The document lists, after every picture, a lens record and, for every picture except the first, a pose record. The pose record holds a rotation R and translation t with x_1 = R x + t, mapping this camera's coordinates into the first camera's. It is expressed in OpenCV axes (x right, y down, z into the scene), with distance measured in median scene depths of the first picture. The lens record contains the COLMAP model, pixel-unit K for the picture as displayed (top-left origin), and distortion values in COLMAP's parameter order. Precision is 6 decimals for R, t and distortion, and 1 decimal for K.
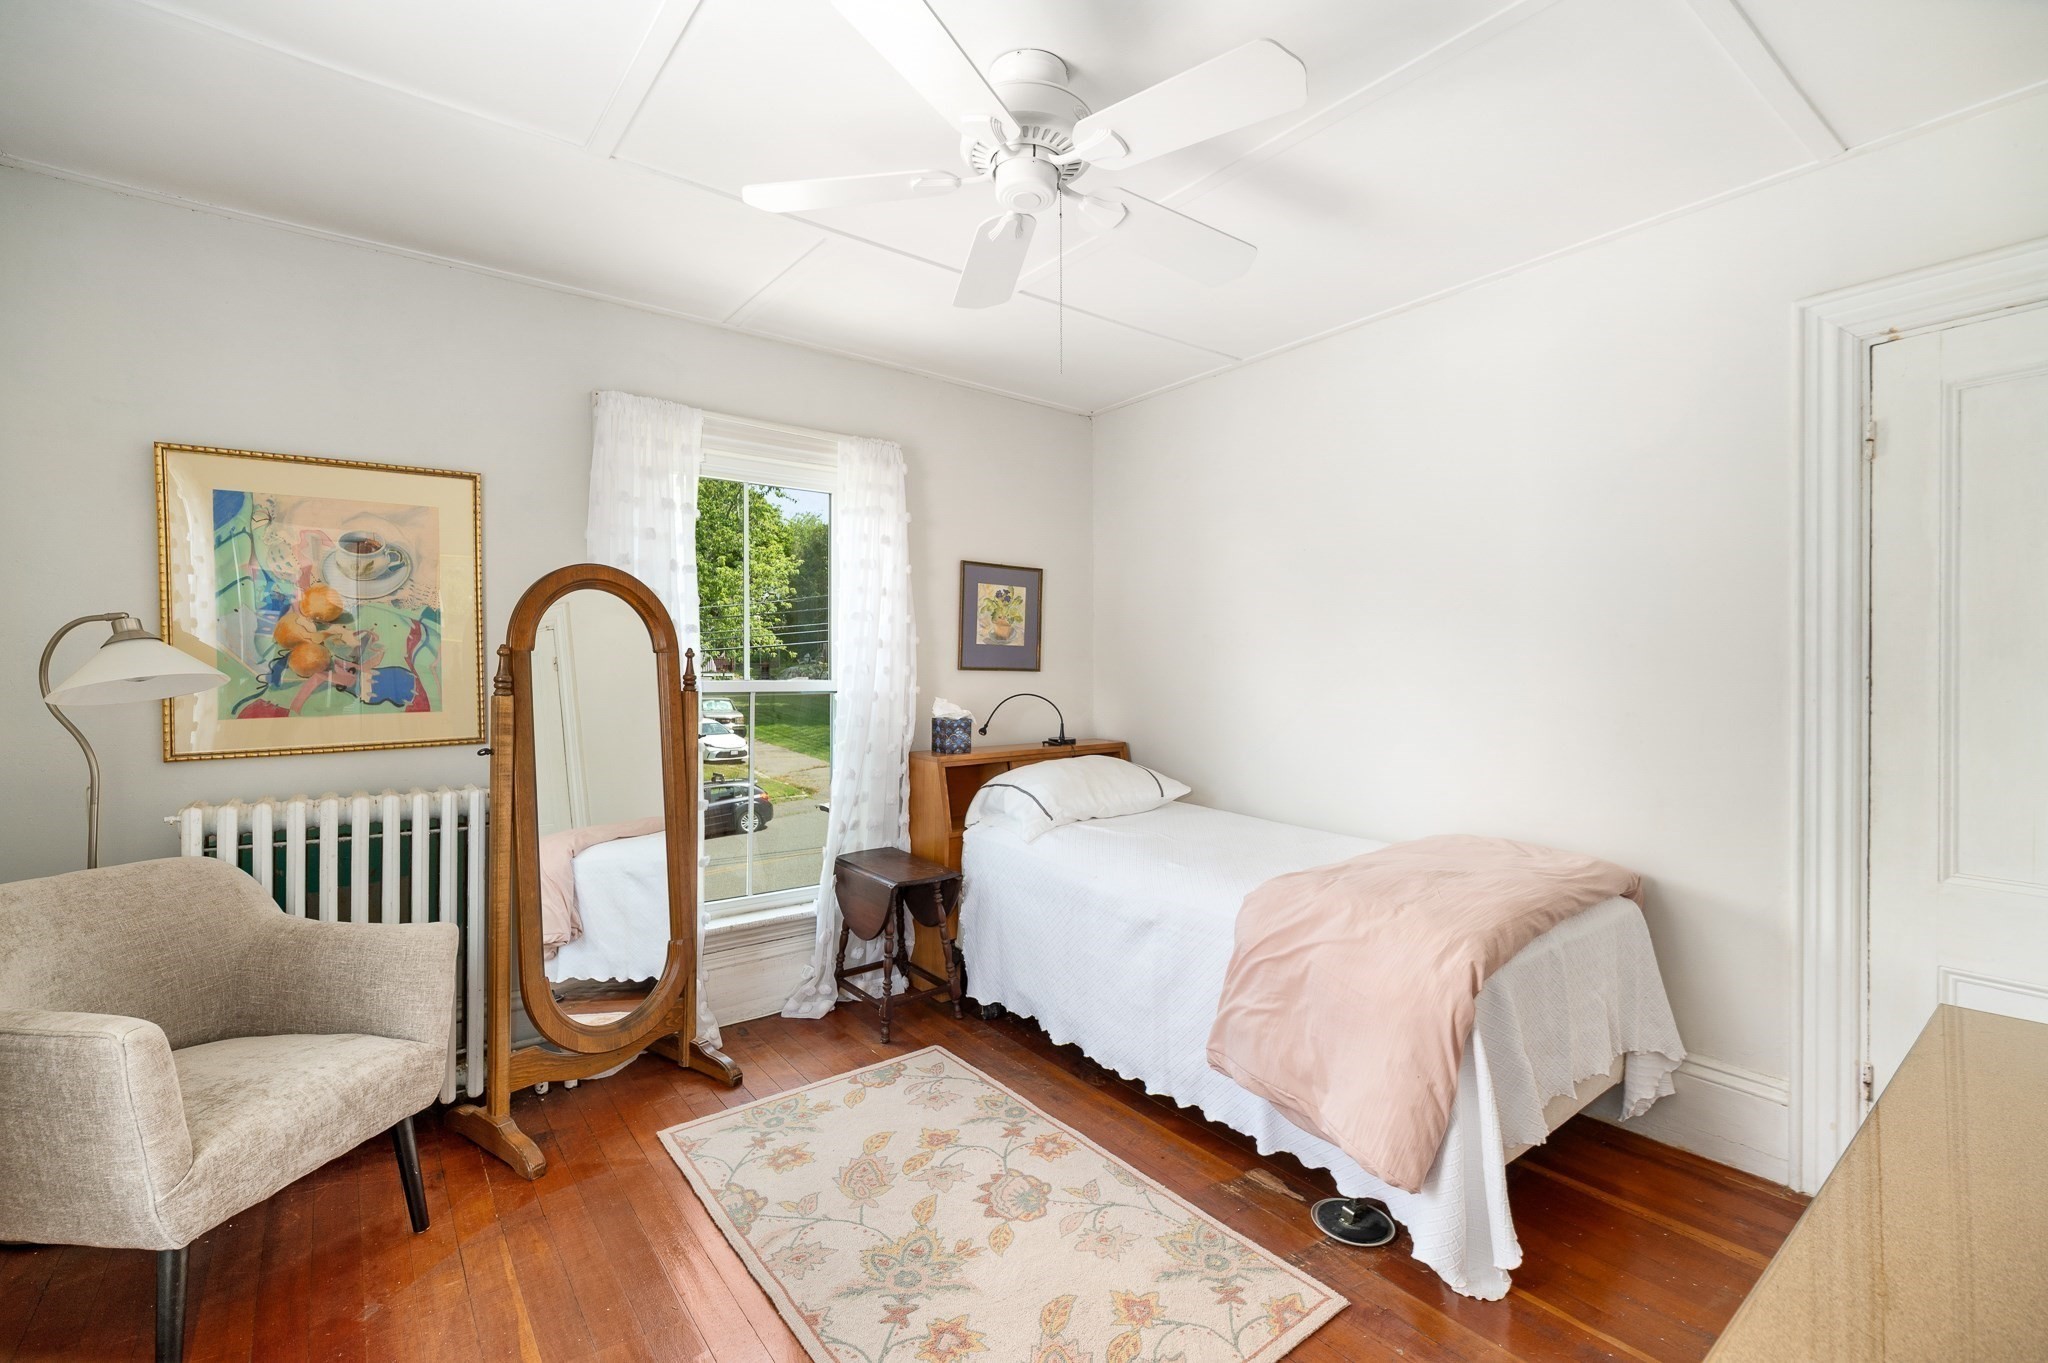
lens RADIAL K [[911.1, 0, 1027.3], [0, 911.1, 669.3], [0, 0, 1]] dist [-0.001705, 0.000081]
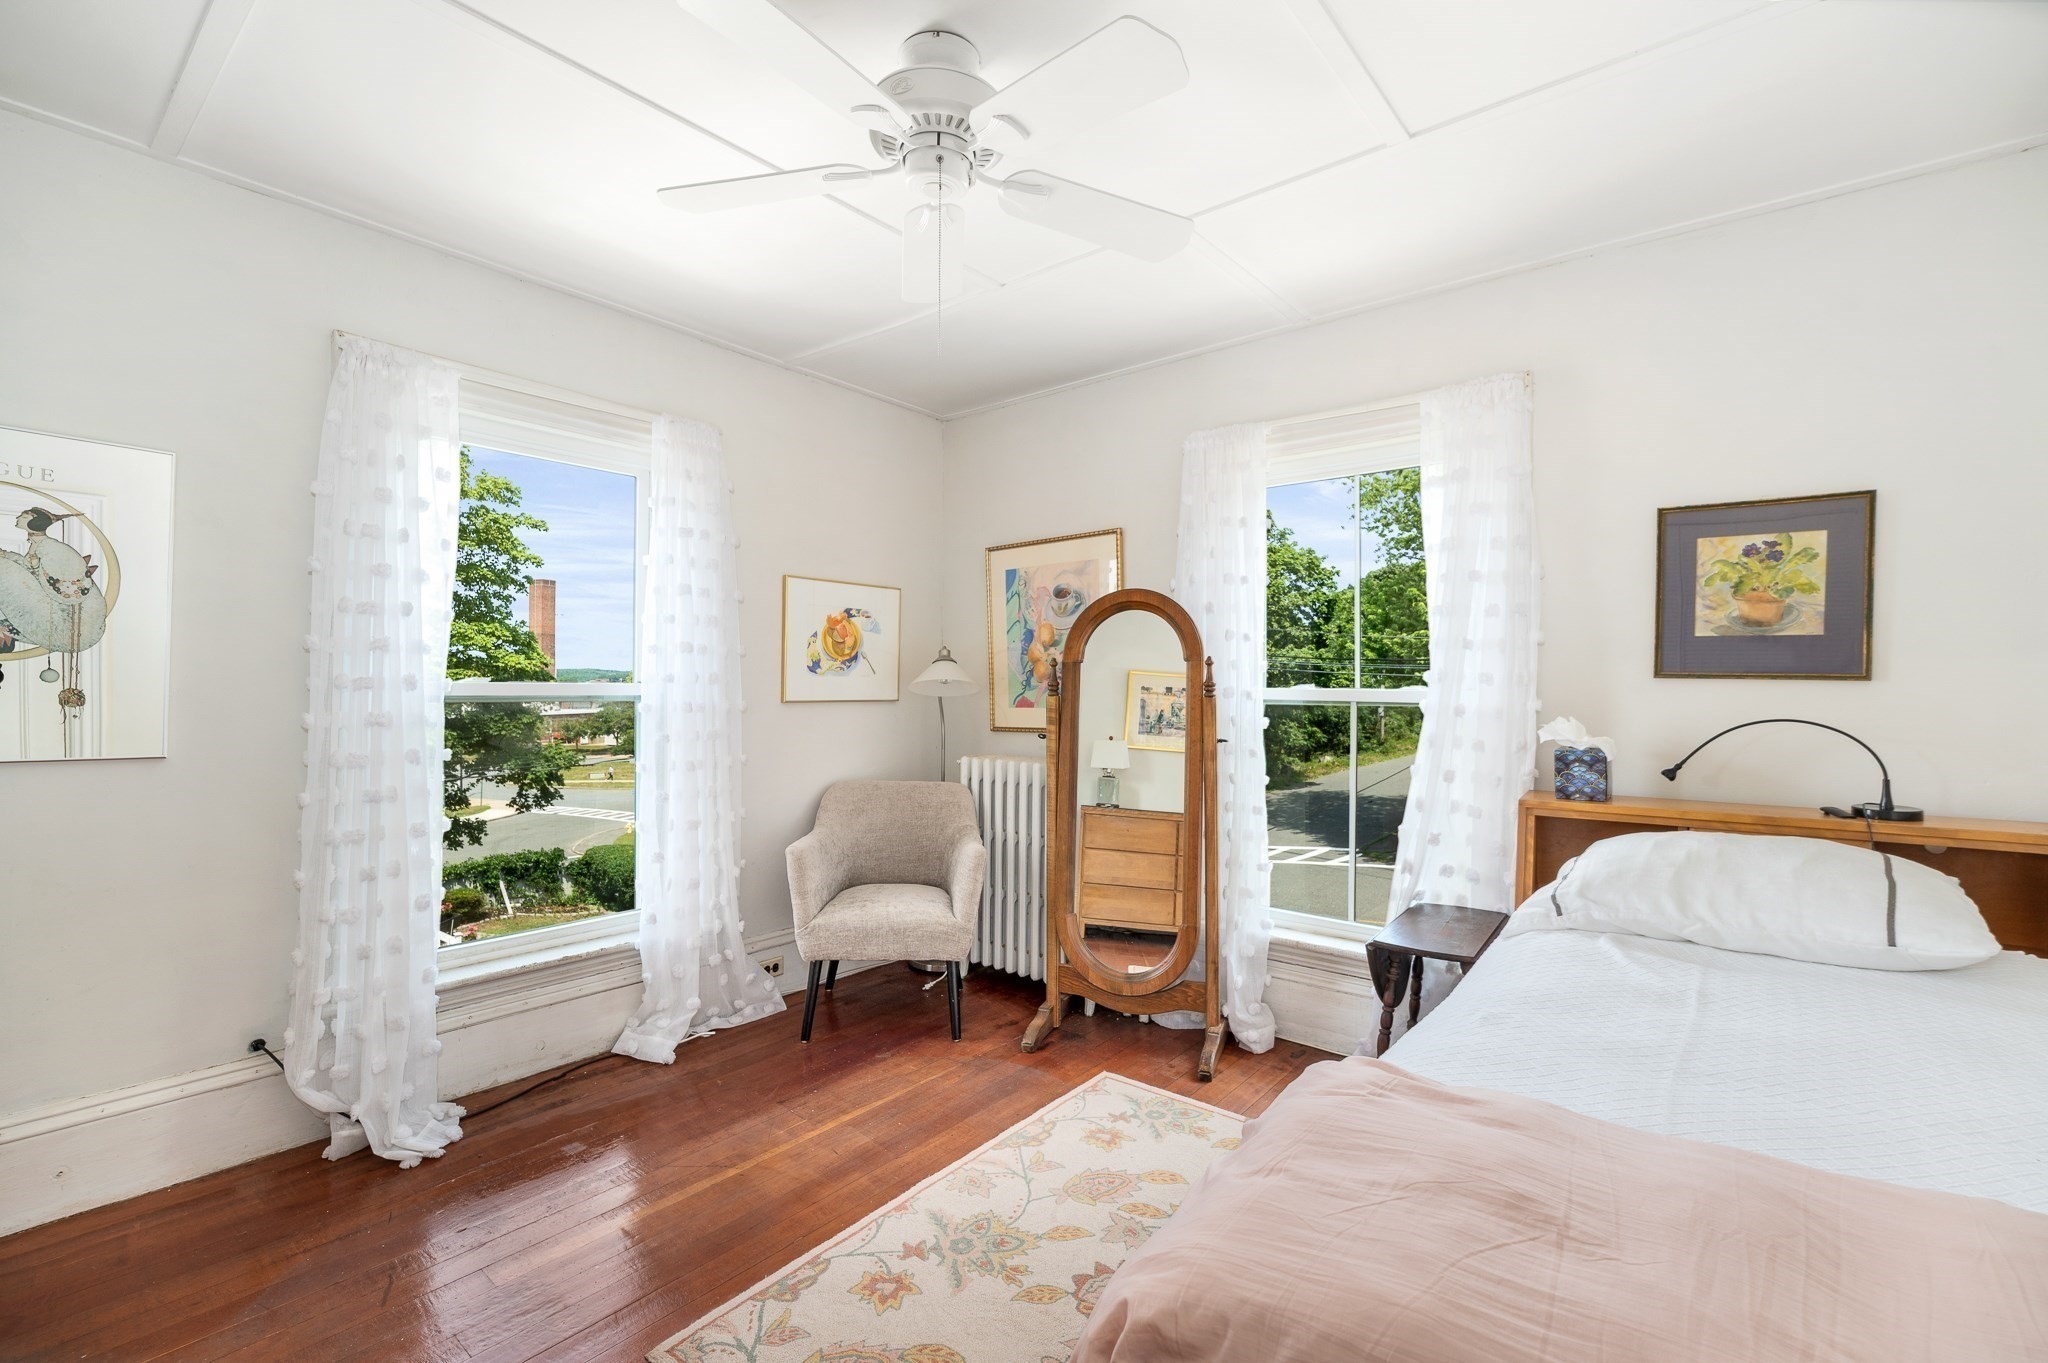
lens RADIAL K [[896.6, 0, 1018.8], [0, 896.6, 677.2], [0, 0, 1]] dist [-0.009196, 0.000111]
pose [[0.213934, -0.002314, -0.976845, 0.485117], [-0.000792, 0.999996, -0.002542, 0.002856], [0.976848, 0.001318, 0.213932, 0.449519]]
